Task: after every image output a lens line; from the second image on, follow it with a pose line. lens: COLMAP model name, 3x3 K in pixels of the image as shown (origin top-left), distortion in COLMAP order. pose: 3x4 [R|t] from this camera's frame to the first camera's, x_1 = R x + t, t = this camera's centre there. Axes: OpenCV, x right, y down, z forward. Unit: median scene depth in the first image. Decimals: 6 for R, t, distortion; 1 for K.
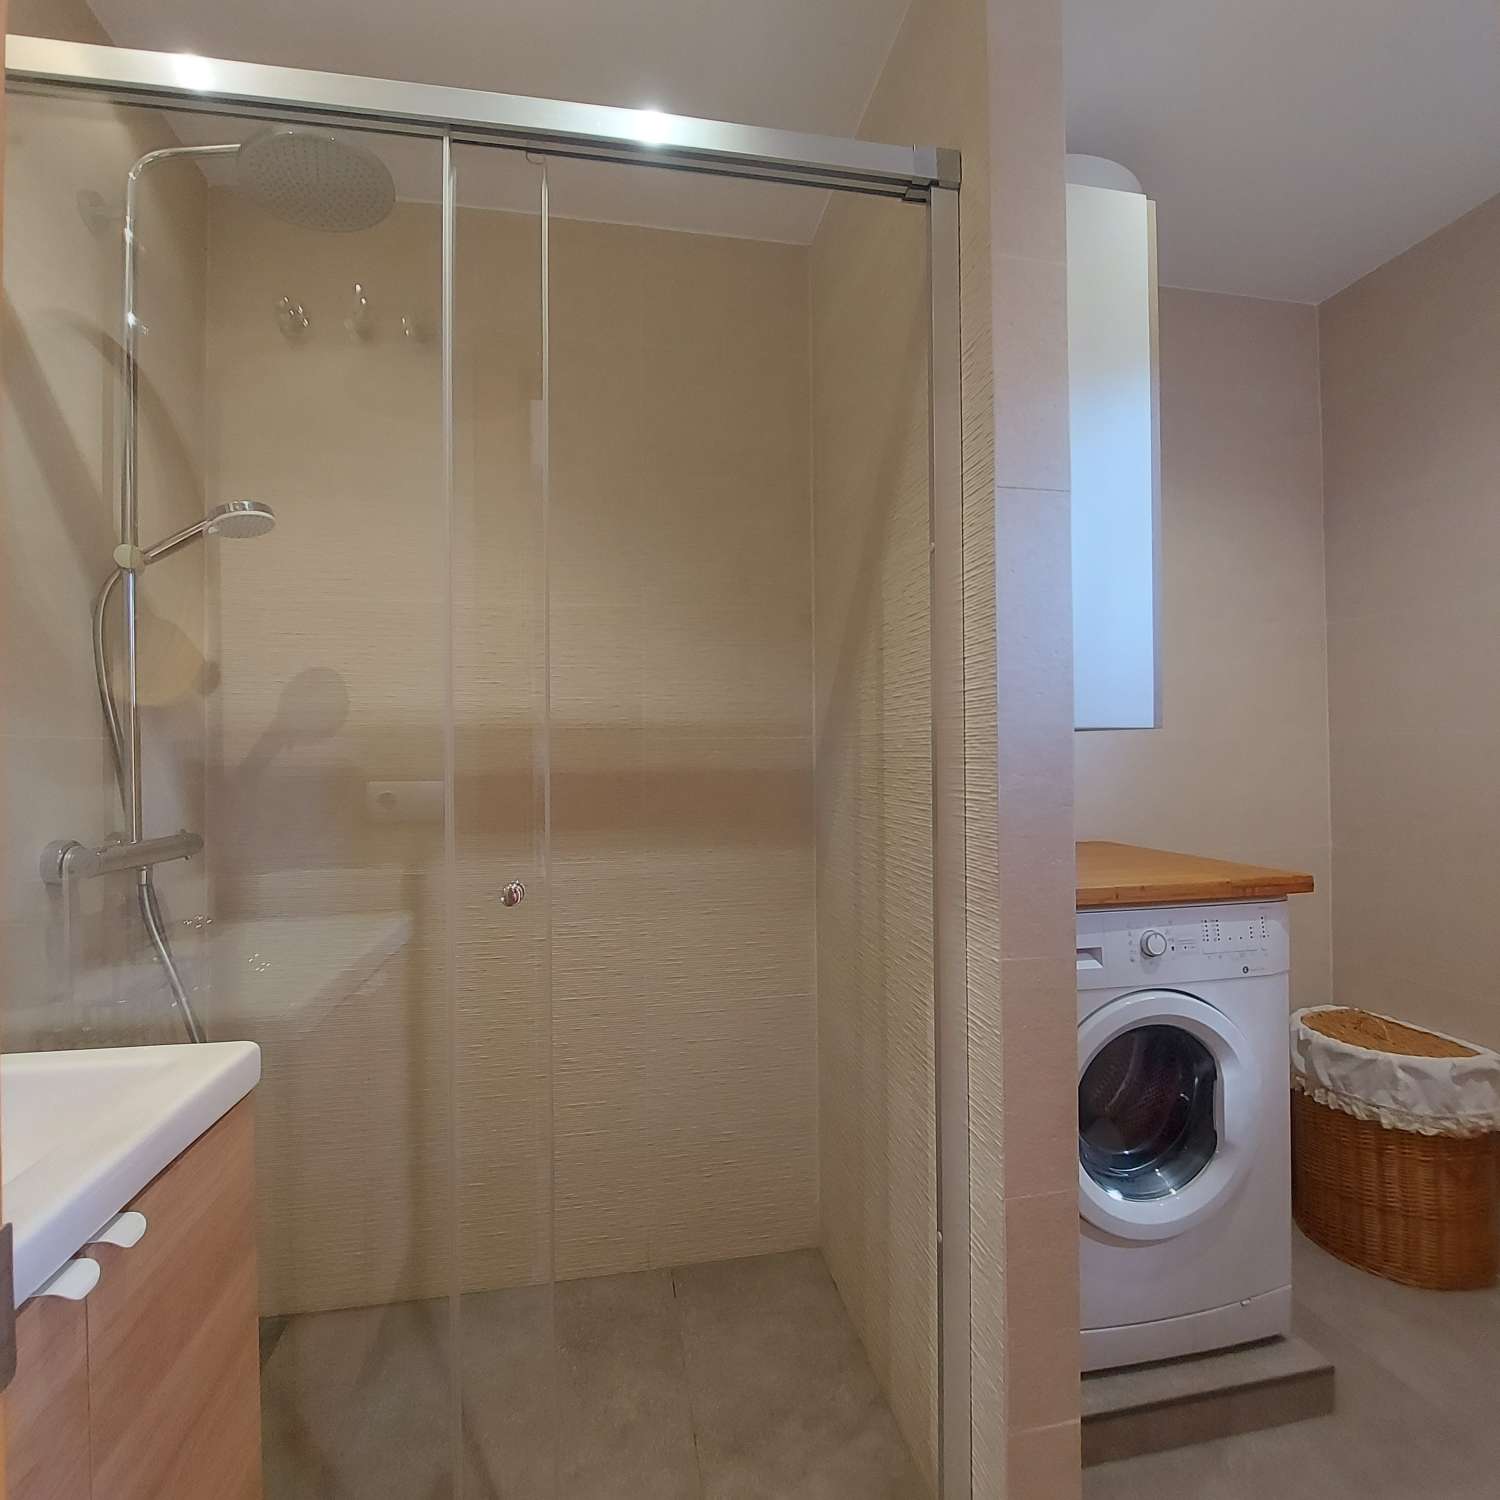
lens RADIAL K [[795.9, 0, 750.0], [0, 795.9, 743.5], [0, 0, 1]] dist [-0.012916, -0.002505]
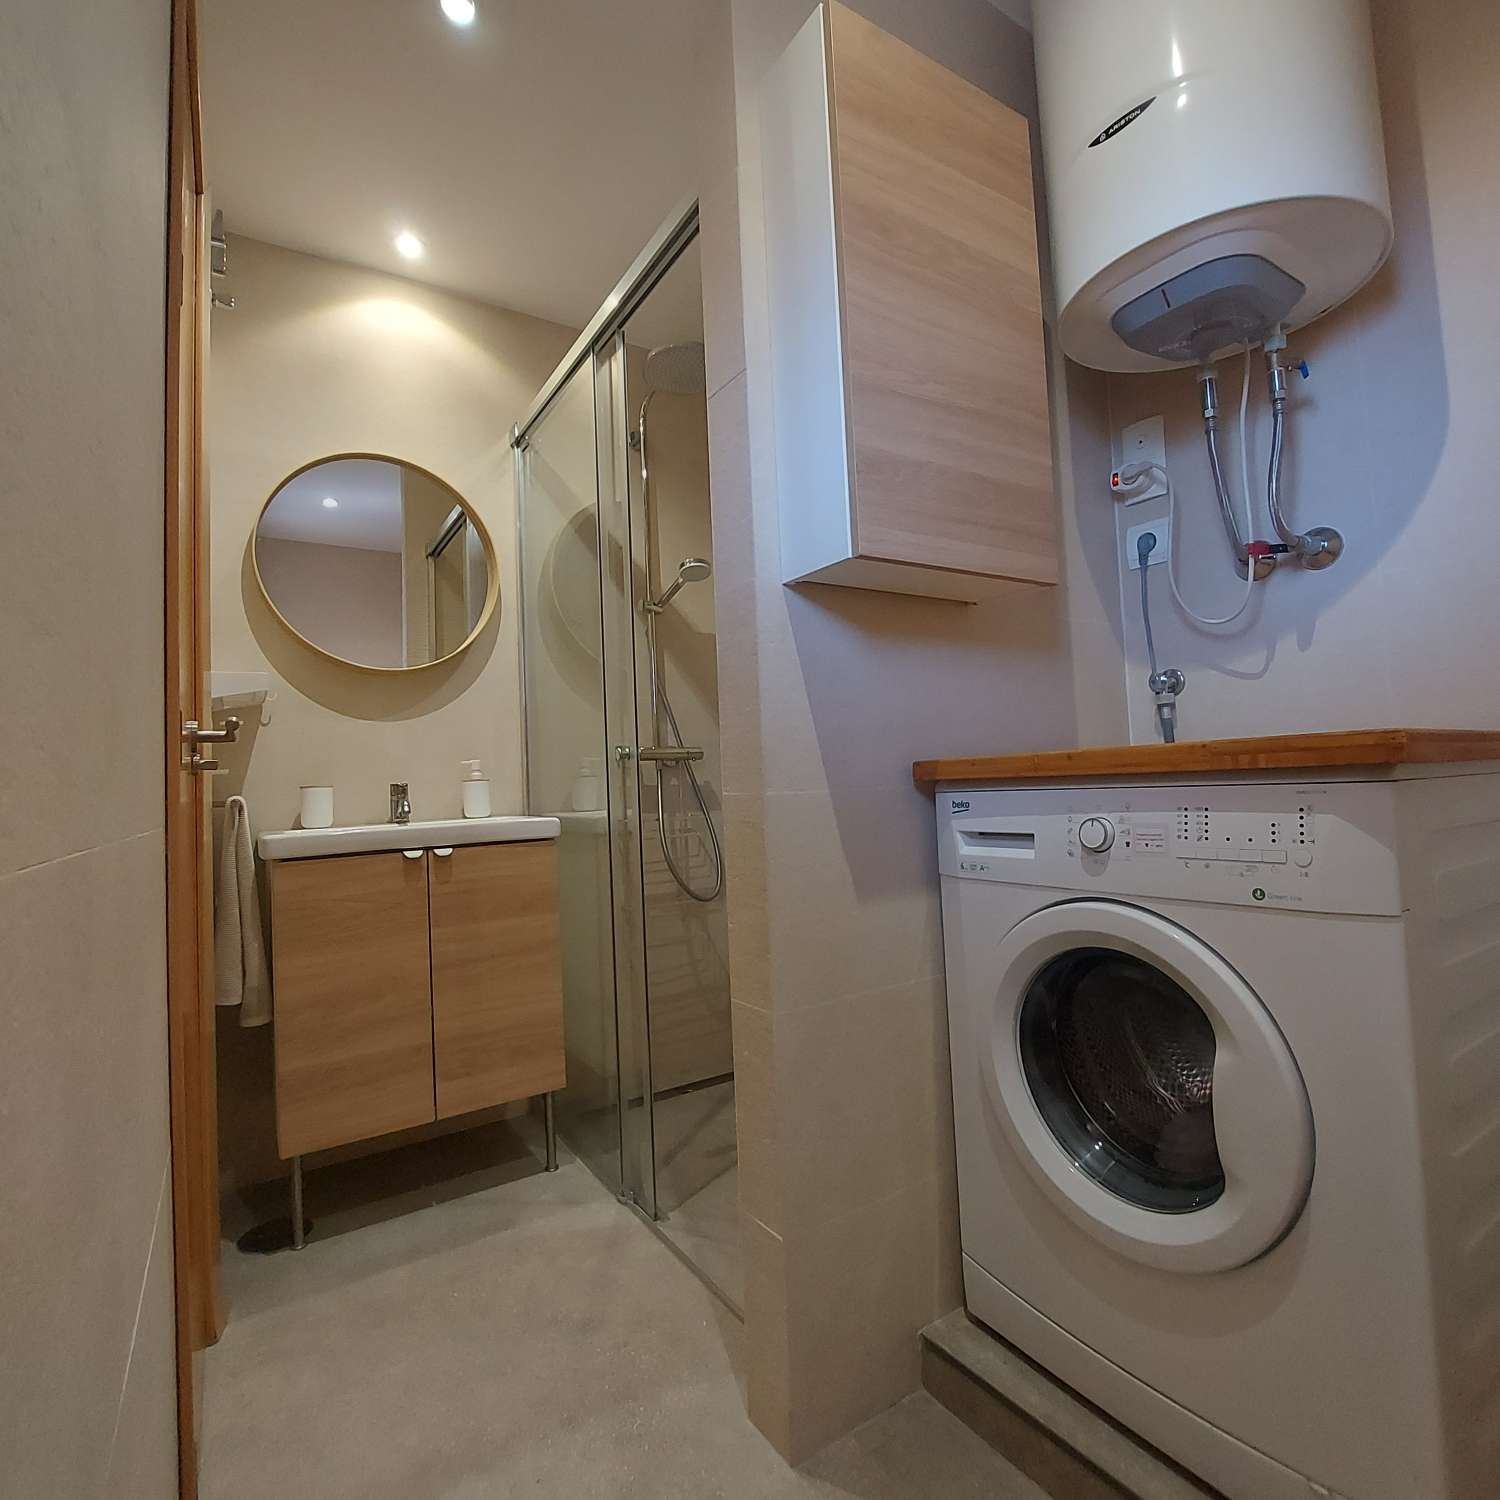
lens RADIAL K [[795.9, 0, 746.7], [0, 795.9, 752.9], [0, 0, 1]] dist [-0.012916, -0.002505]
pose [[0.365362, -0.043779, -0.929835, 1.017943], [0.046371, 0.998509, -0.028792, 0.176343], [0.929710, -0.032598, 0.366848, 0.422654]]
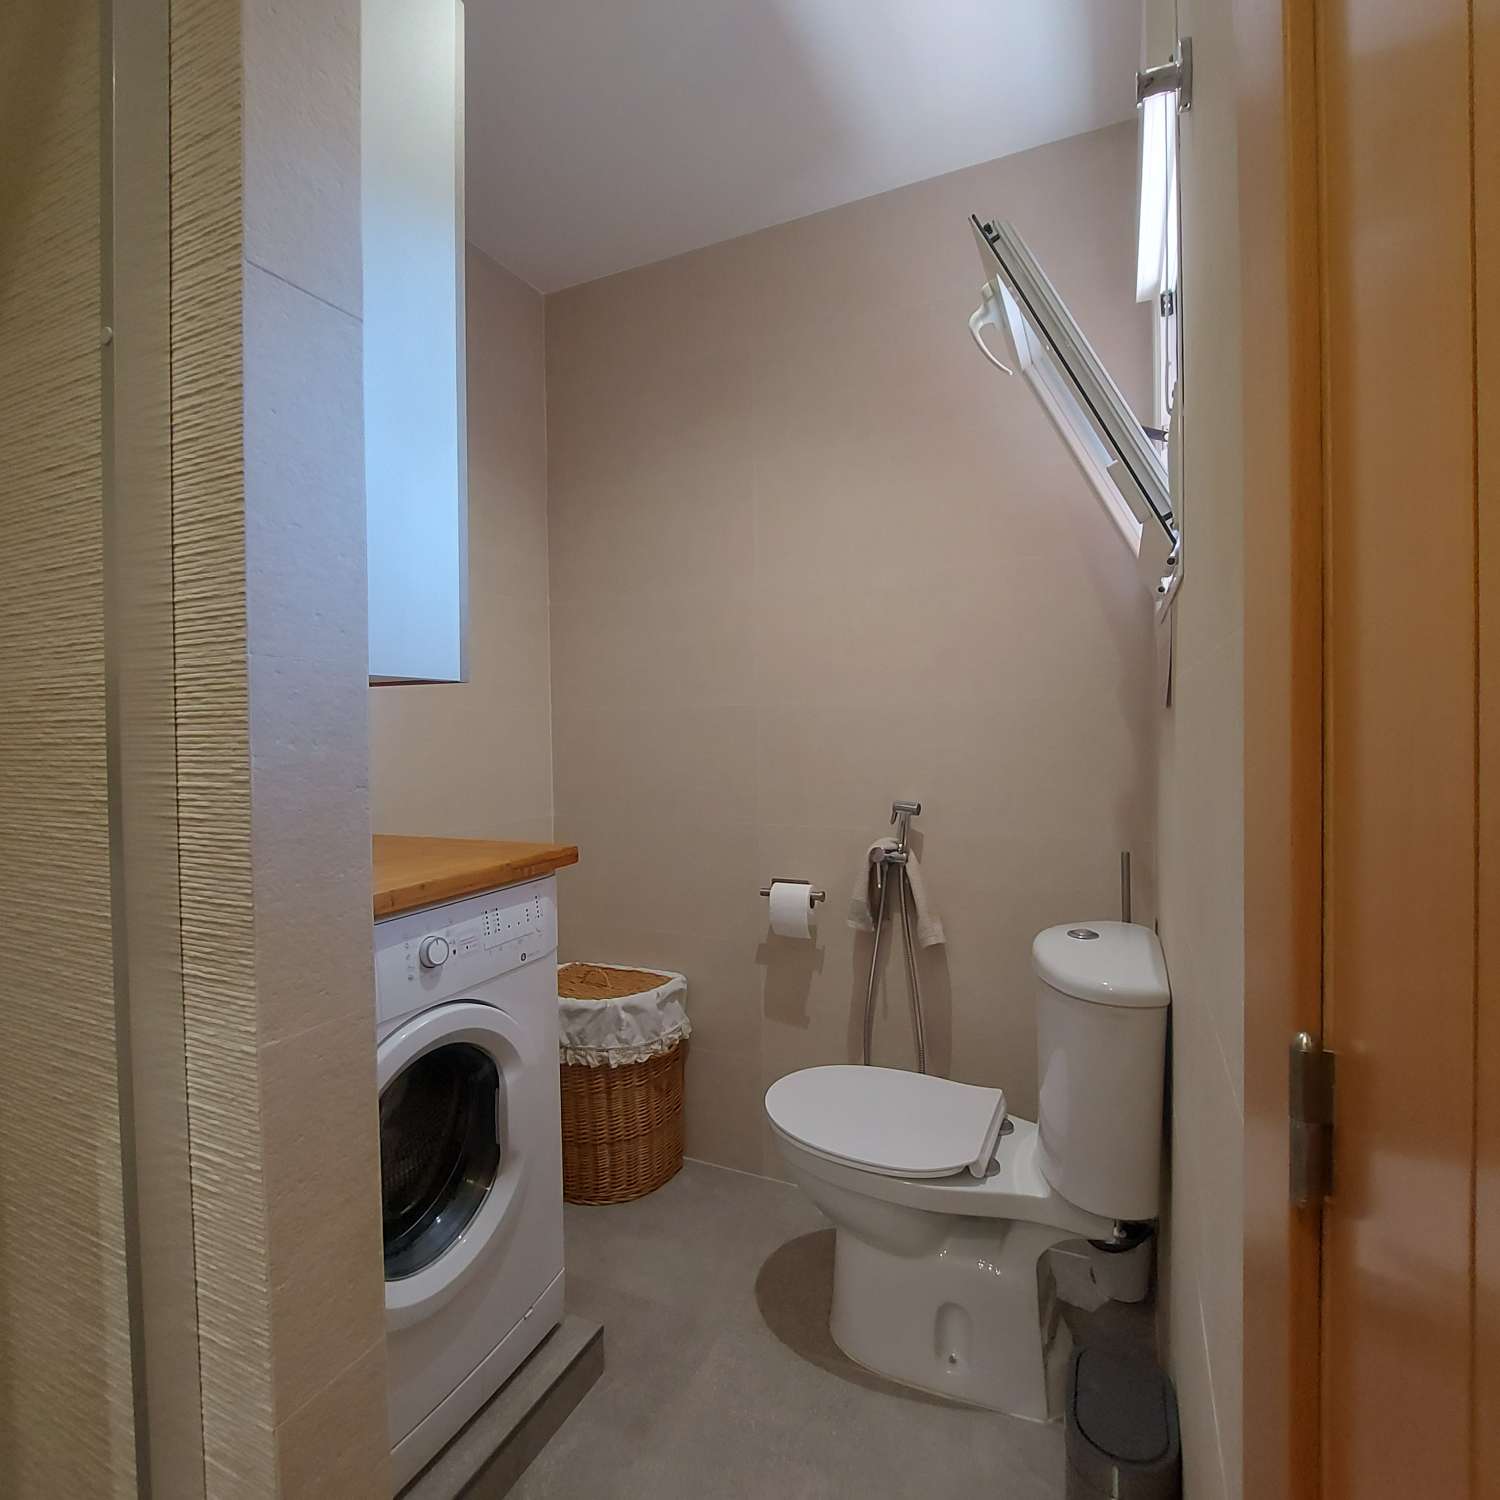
lens RADIAL K [[795.9, 0, 748.9], [0, 795.9, 737.6], [0, 0, 1]] dist [-0.012916, -0.002505]
pose [[0.583398, -0.011057, 0.812111, 0.033678], [0.001968, 0.999924, 0.012201, 0.020888], [-0.812184, -0.005520, 0.583375, 0.246728]]
